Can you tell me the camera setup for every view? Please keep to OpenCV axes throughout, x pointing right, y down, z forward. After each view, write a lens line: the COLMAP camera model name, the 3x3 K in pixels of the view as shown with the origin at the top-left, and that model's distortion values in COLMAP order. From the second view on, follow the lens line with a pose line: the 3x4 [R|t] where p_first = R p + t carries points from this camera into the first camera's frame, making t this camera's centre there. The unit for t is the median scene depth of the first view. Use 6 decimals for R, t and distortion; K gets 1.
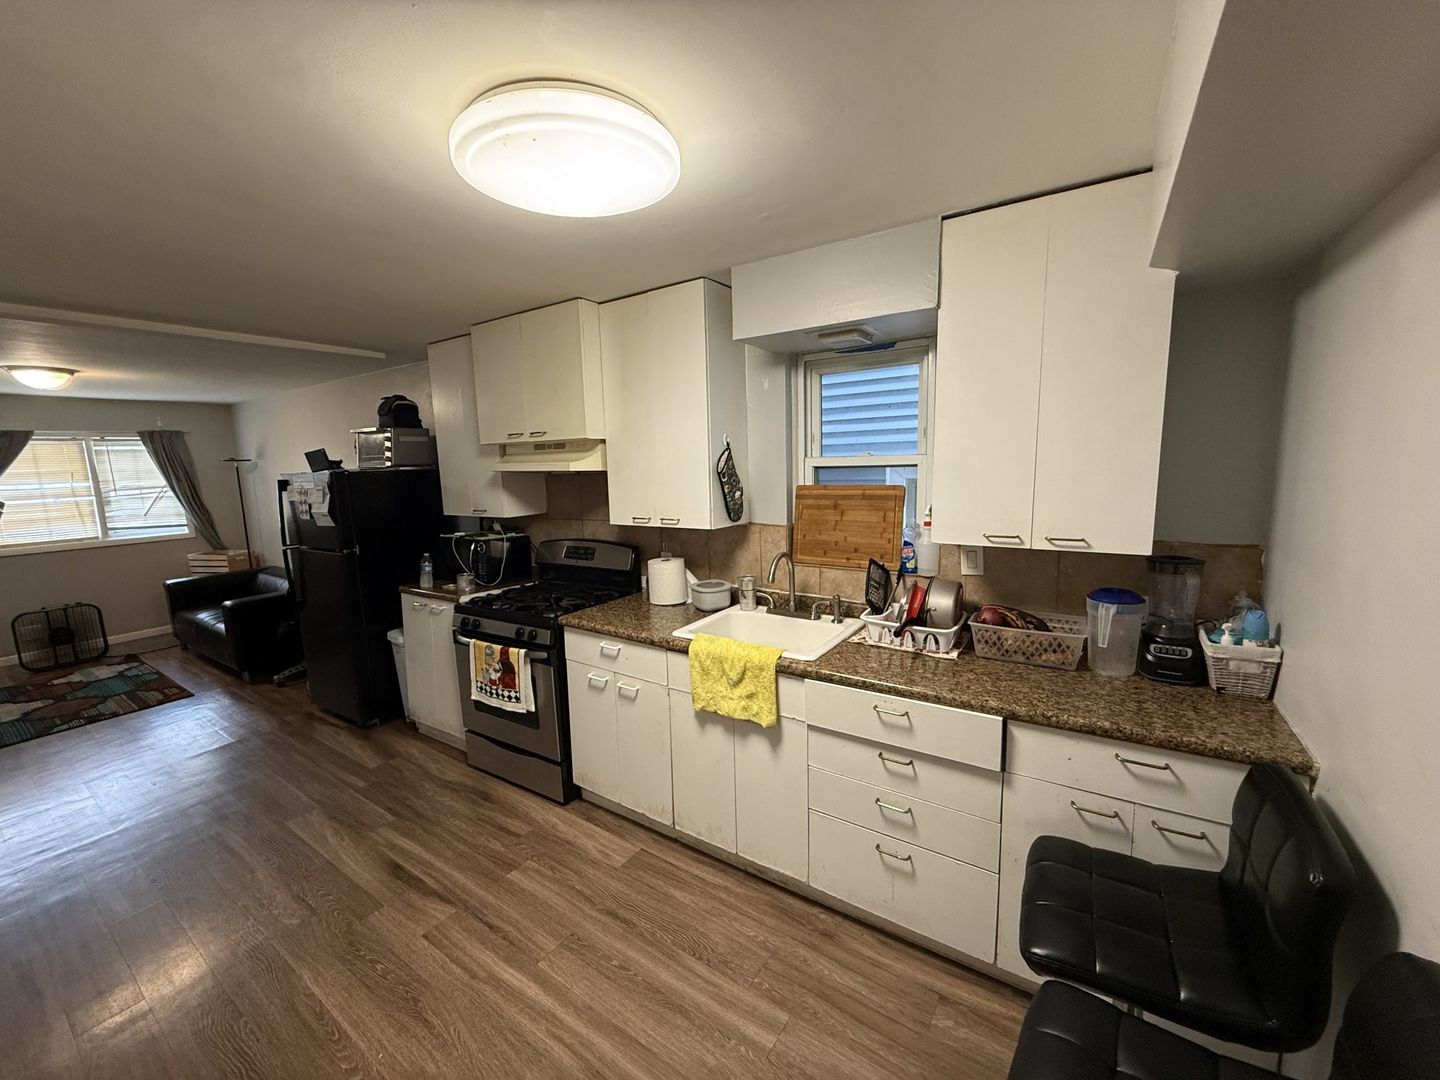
lens RADIAL K [[573.5, 0, 717.7], [0, 573.5, 544.1], [0, 0, 1]] dist [-0.000031, -0.000381]
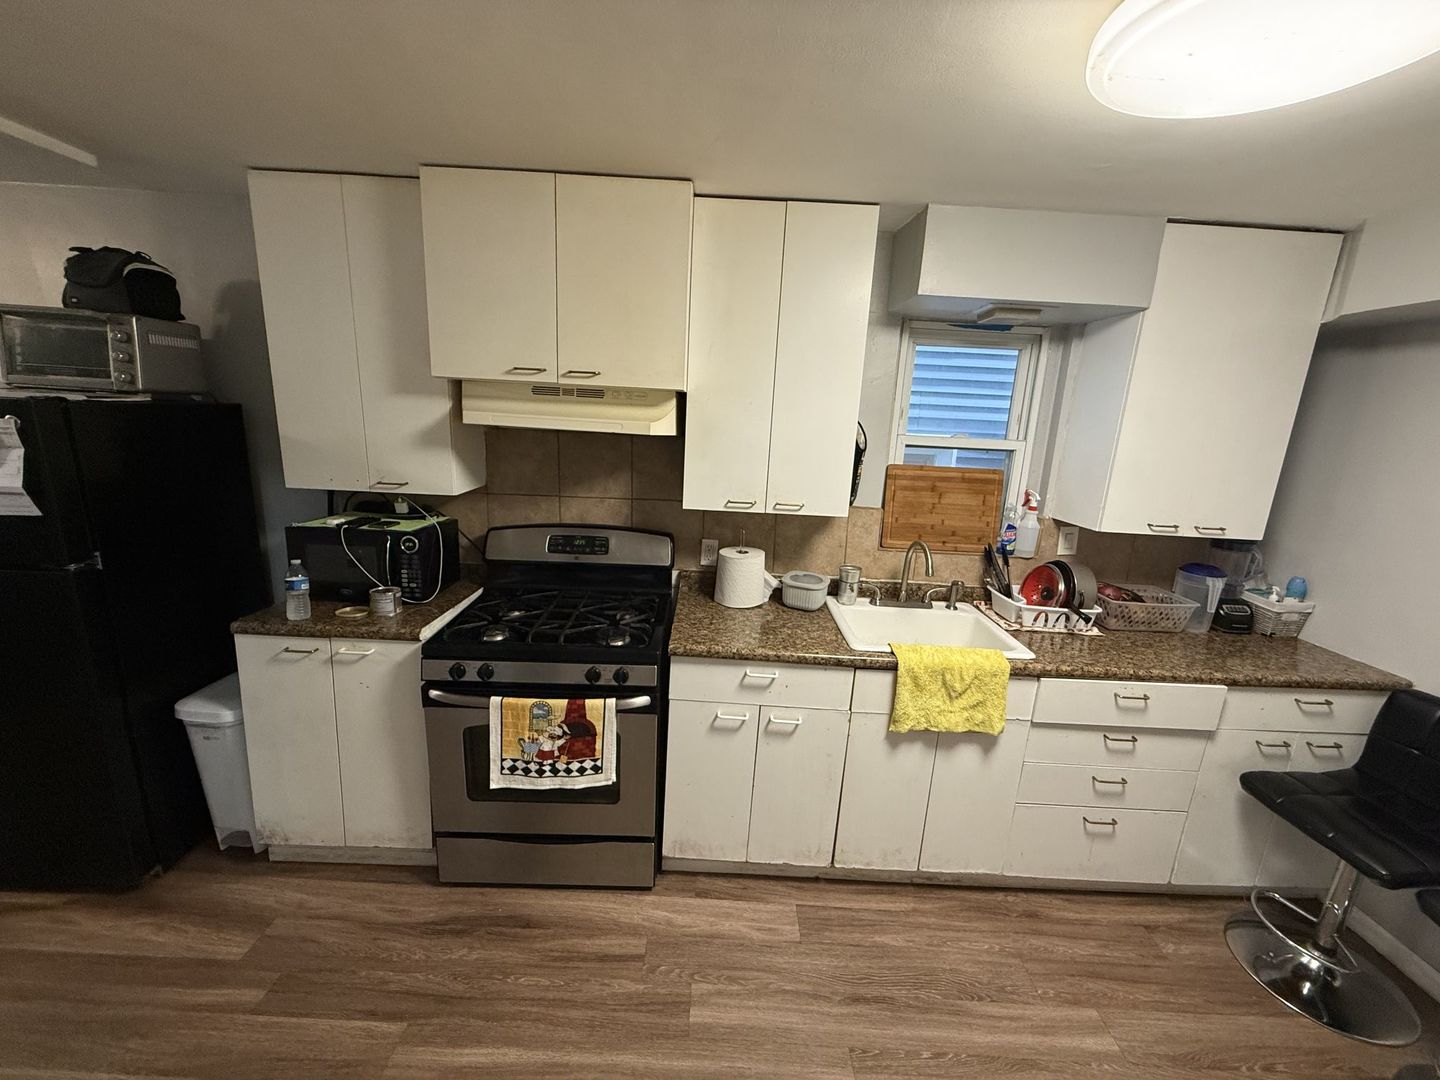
lens RADIAL K [[573.5, 0, 717.7], [0, 573.5, 544.1], [0, 0, 1]] dist [-0.000031, -0.000381]
pose [[0.828692, -0.058143, 0.556676, -0.620776], [0.006797, 0.995562, 0.093865, -0.064156], [-0.559663, -0.074001, 0.825410, 0.392112]]
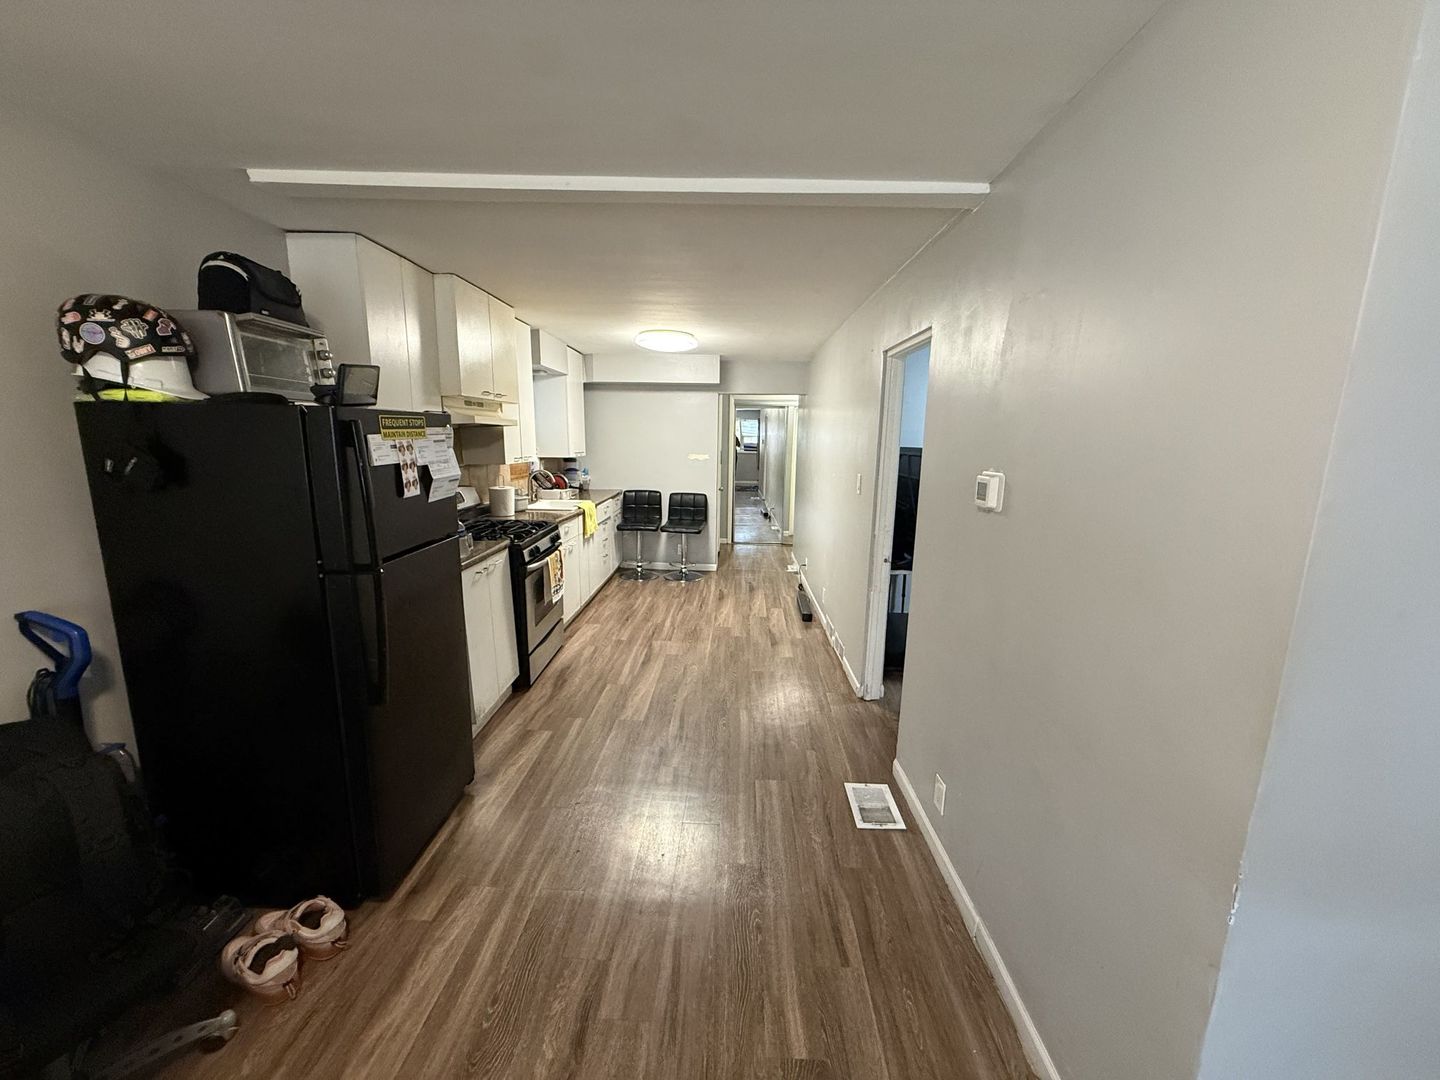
lens RADIAL K [[573.5, 0, 717.7], [0, 573.5, 544.1], [0, 0, 1]] dist [-0.000031, -0.000381]
pose [[-0.530373, -0.141746, 0.835831, -1.850144], [0.117404, 0.964142, 0.238004, -0.131988], [-0.839596, 0.224361, -0.494713, 1.435379]]
